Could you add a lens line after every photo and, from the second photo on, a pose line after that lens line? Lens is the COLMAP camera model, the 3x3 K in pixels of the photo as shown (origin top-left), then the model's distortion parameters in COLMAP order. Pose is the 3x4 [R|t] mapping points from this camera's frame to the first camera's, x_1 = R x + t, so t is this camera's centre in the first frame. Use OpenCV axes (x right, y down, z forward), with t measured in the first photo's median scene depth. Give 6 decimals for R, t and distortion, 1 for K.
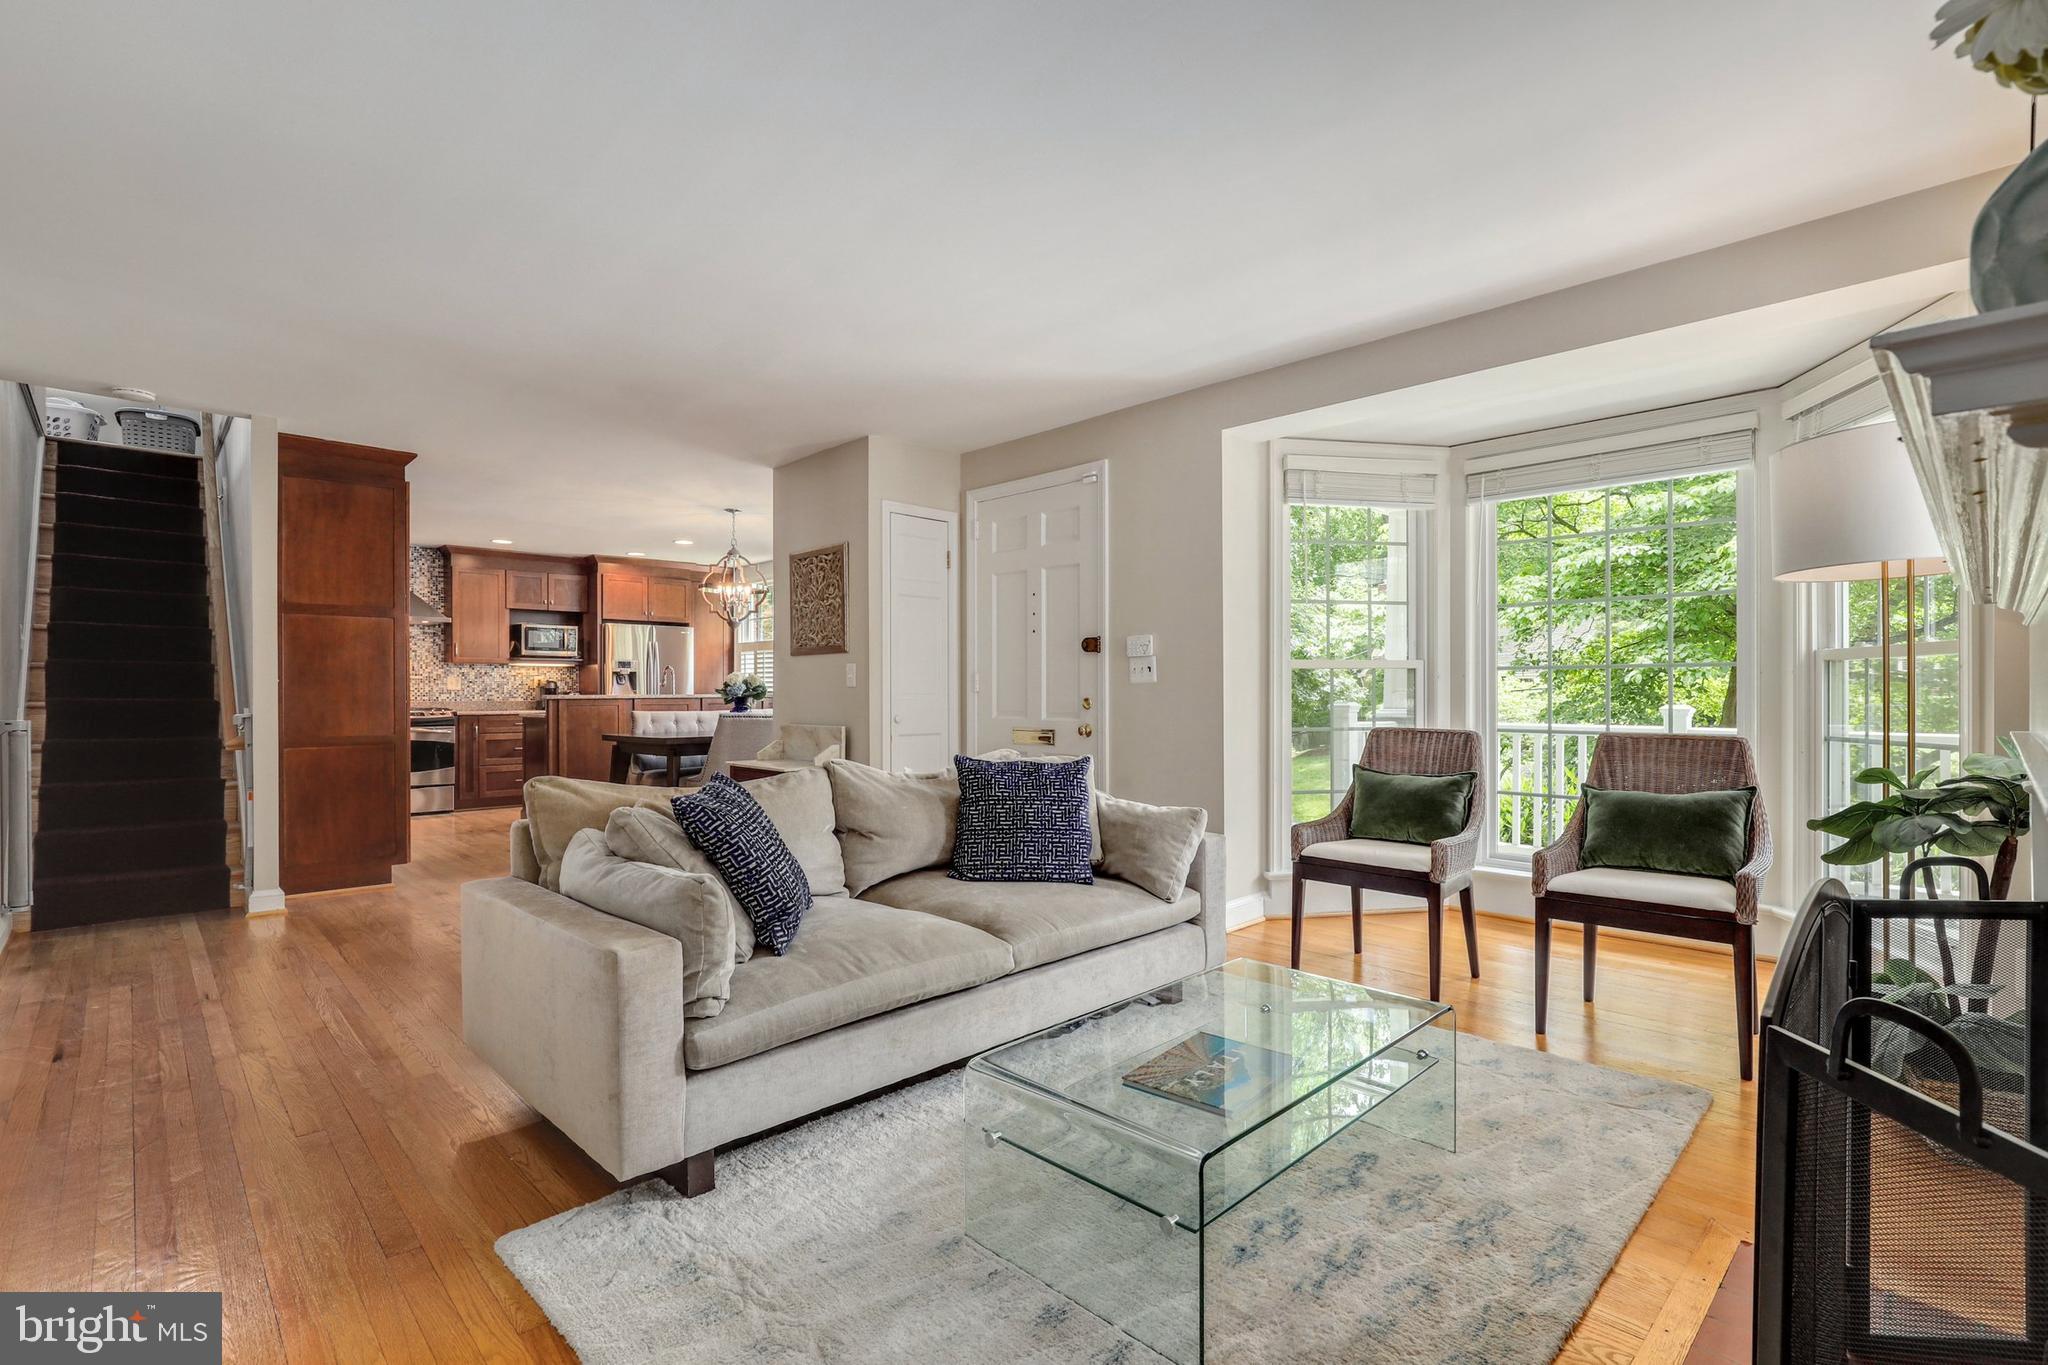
lens RADIAL K [[944.8, 0, 1028.2], [0, 944.8, 692.5], [0, 0, 1]] dist [-0.003518, -0.000131]
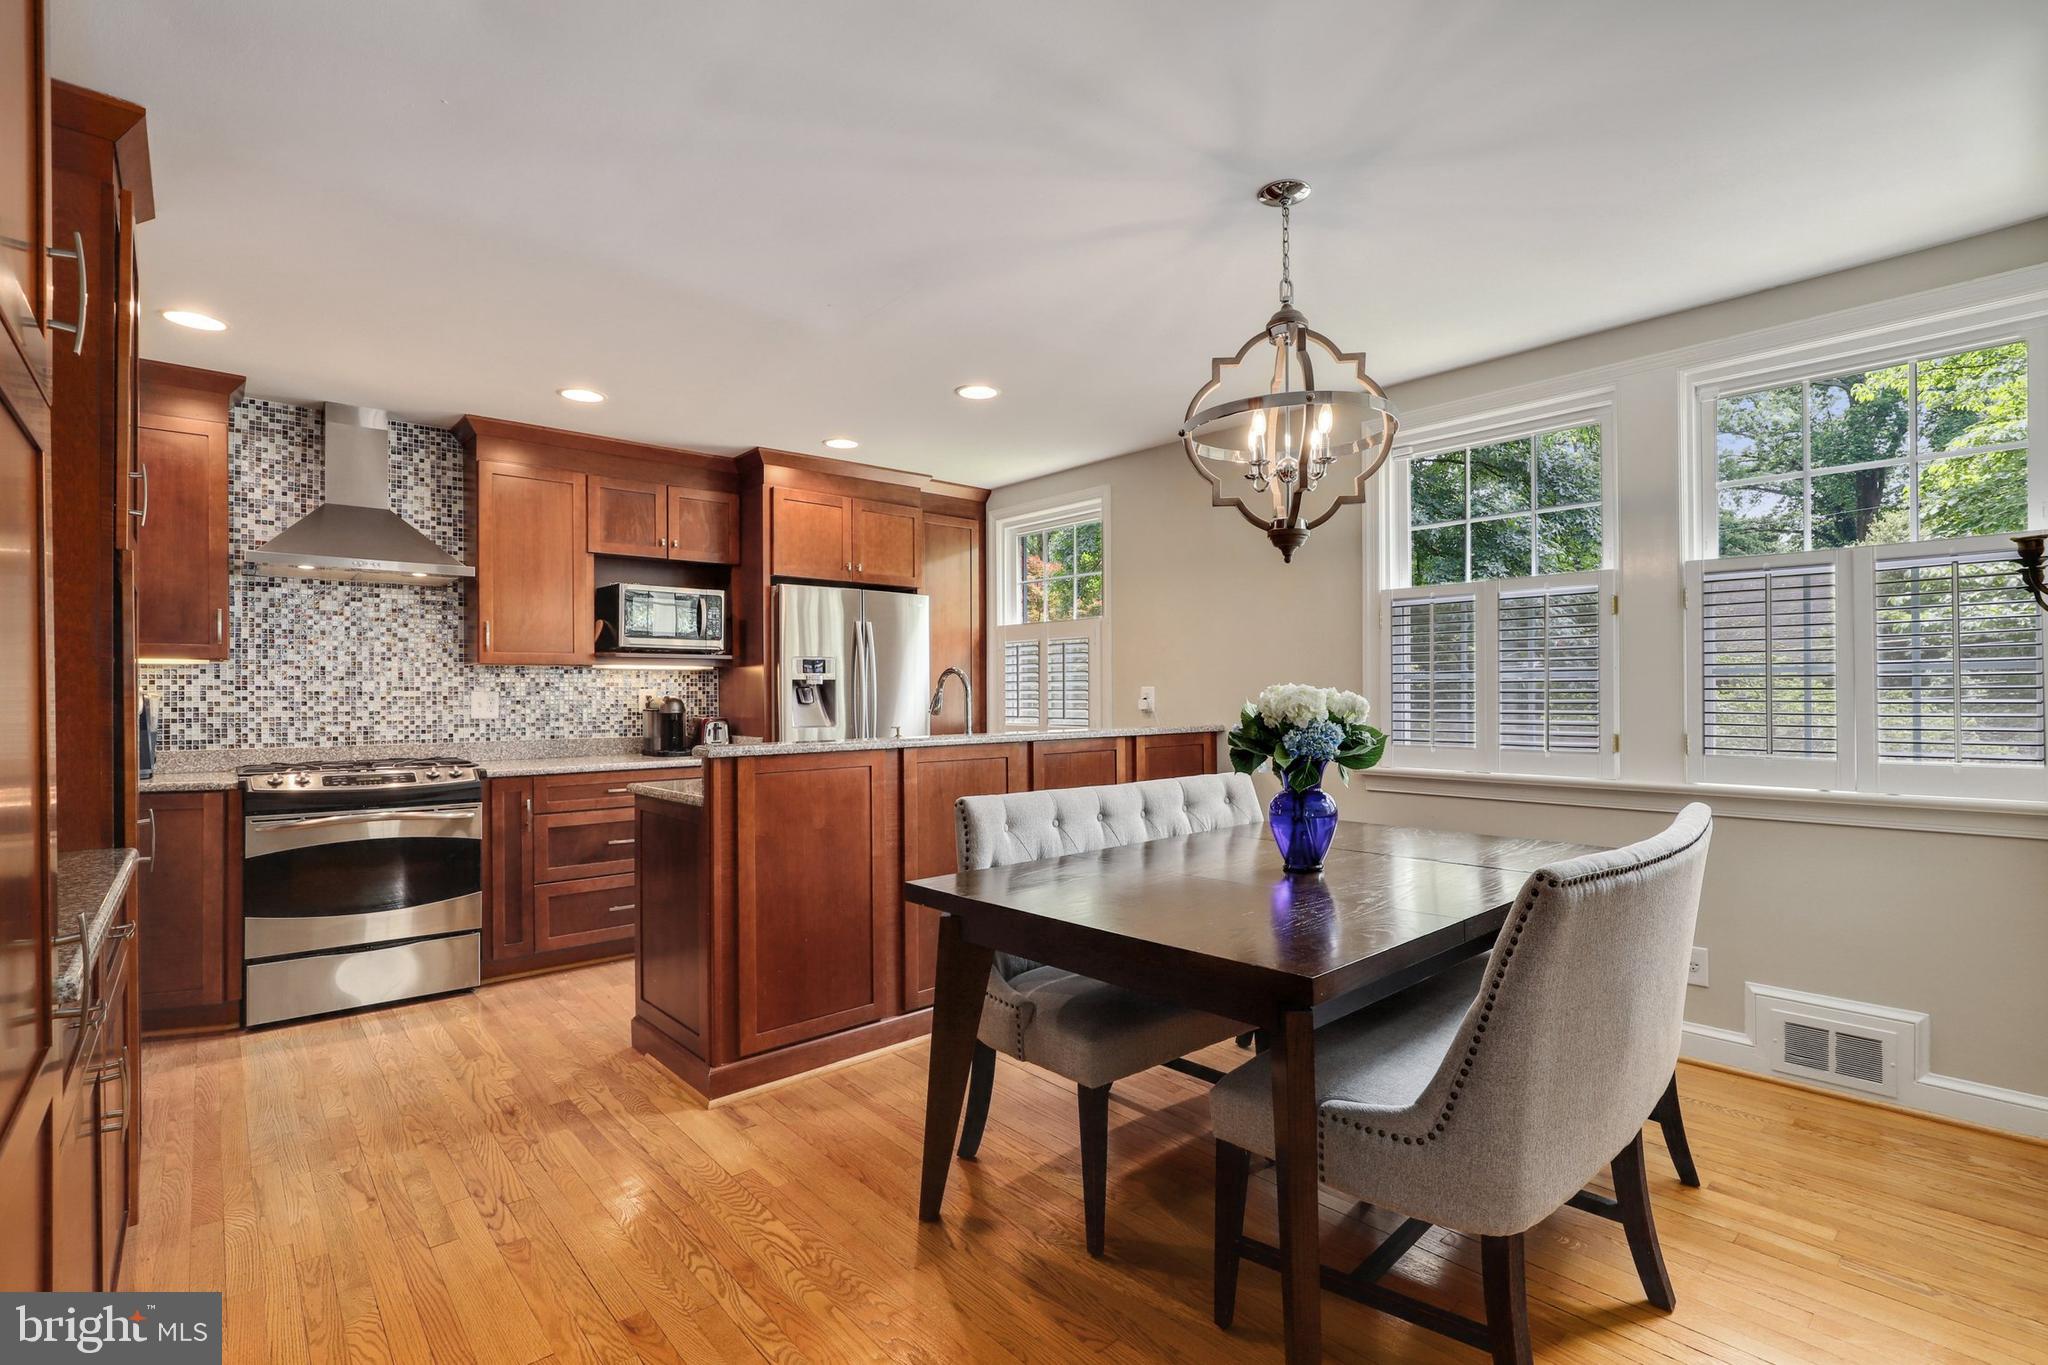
lens RADIAL K [[944.8, 0, 1019.4], [0, 944.8, 690.6], [0, 0, 1]] dist [-0.003518, -0.000131]
pose [[0.998496, -0.003394, -0.054715, -0.301164], [0.003046, 0.999975, -0.006440, -0.013279], [0.054736, 0.006264, 0.998481, 0.520210]]
